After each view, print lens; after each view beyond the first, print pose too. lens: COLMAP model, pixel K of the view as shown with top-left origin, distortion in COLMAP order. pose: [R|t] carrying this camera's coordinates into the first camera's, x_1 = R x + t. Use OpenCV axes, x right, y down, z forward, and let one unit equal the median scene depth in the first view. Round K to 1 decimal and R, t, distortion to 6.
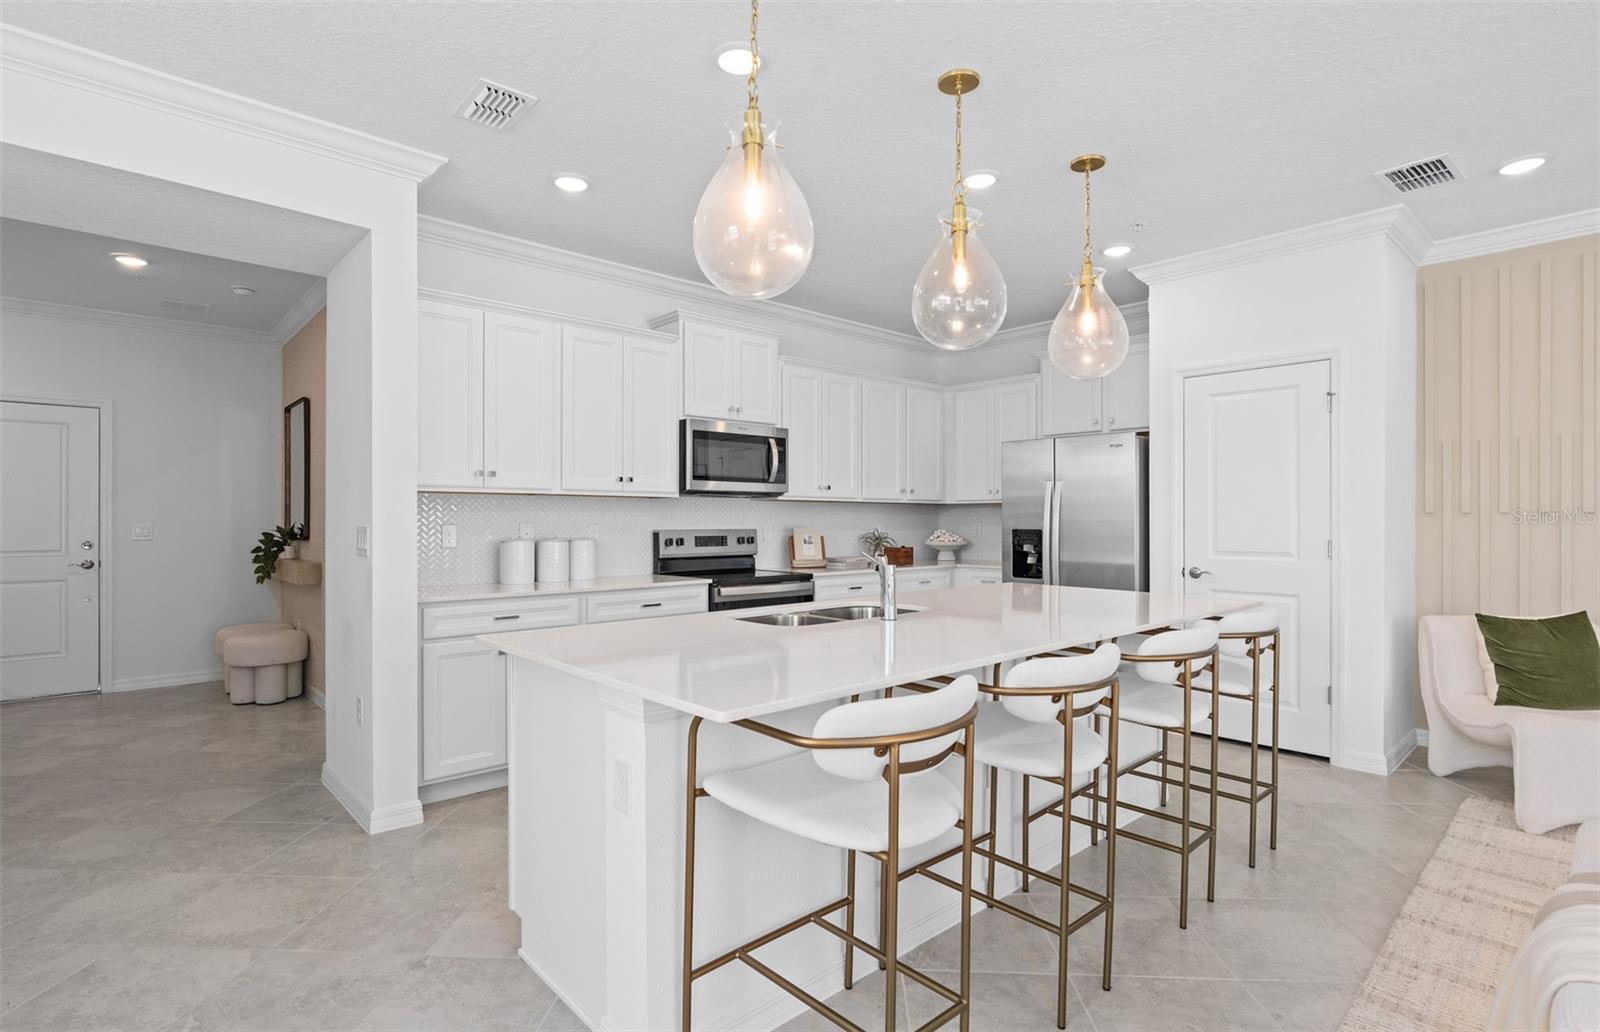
lens RADIAL K [[780.3, 0, 800.0], [0, 780.3, 516.0], [0, 0, 1]] dist [-0.003974, -0.000502]
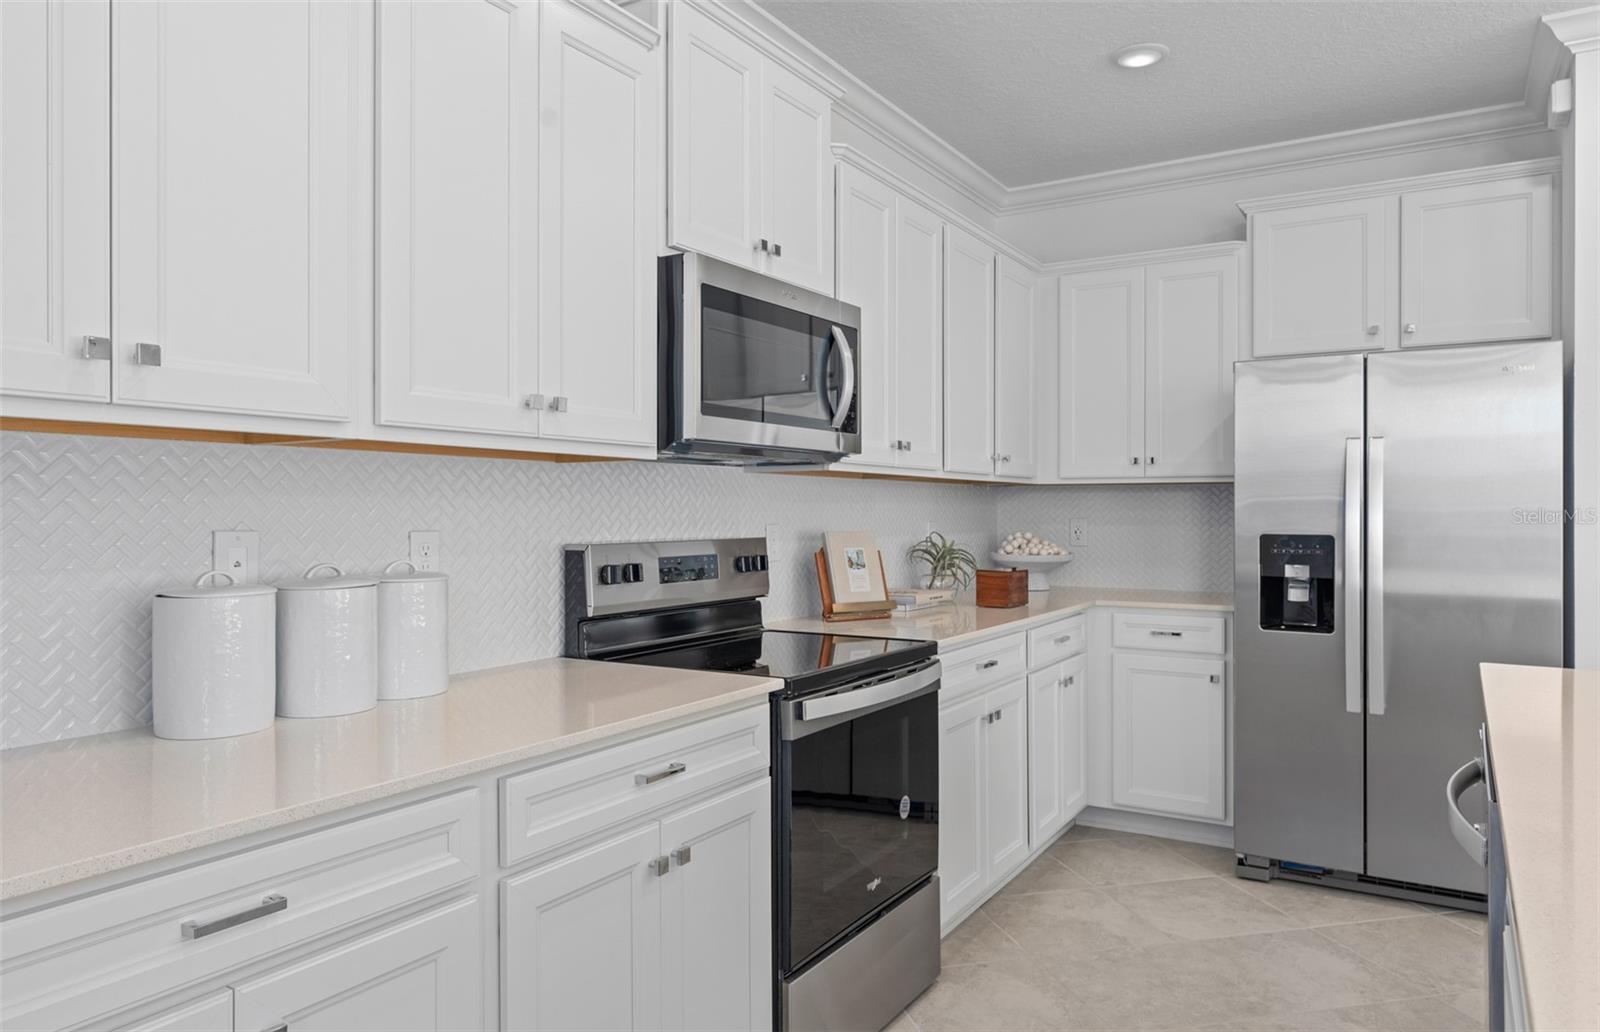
lens RADIAL K [[1046.6, 0, 794.7], [0, 1046.6, 509.8], [0, 0, 1]] dist [-0.000436, 0.000611]
pose [[0.961342, 0.000952, 0.275354, -0.226656], [-0.002535, 0.999982, 0.005392, -0.002125], [-0.275344, -0.005881, 0.961328, 0.478903]]
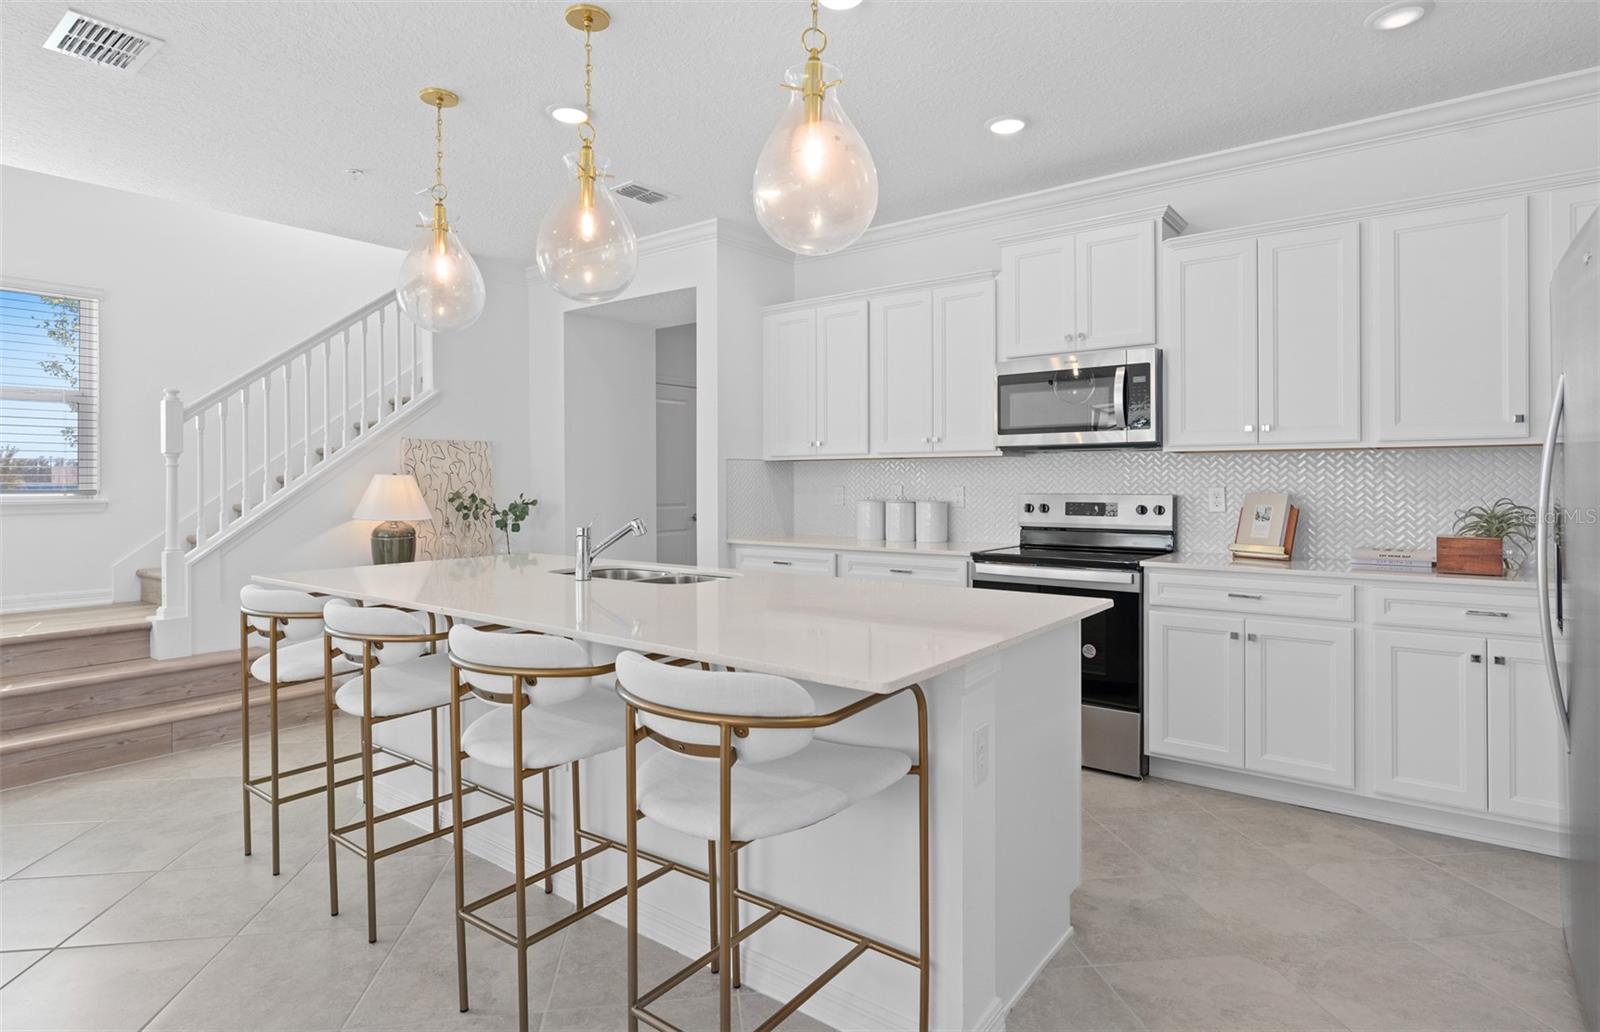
lens RADIAL K [[839.1, 0, 799.8], [0, 839.1, 475.8], [0, 0, 1]] dist [-0.001774, -0.000308]
pose [[0.177683, -0.006777, -0.984064, 0.696071], [0.009037, 0.999945, -0.005254, 0.001067], [0.984046, -0.007959, 0.177735, 0.603313]]
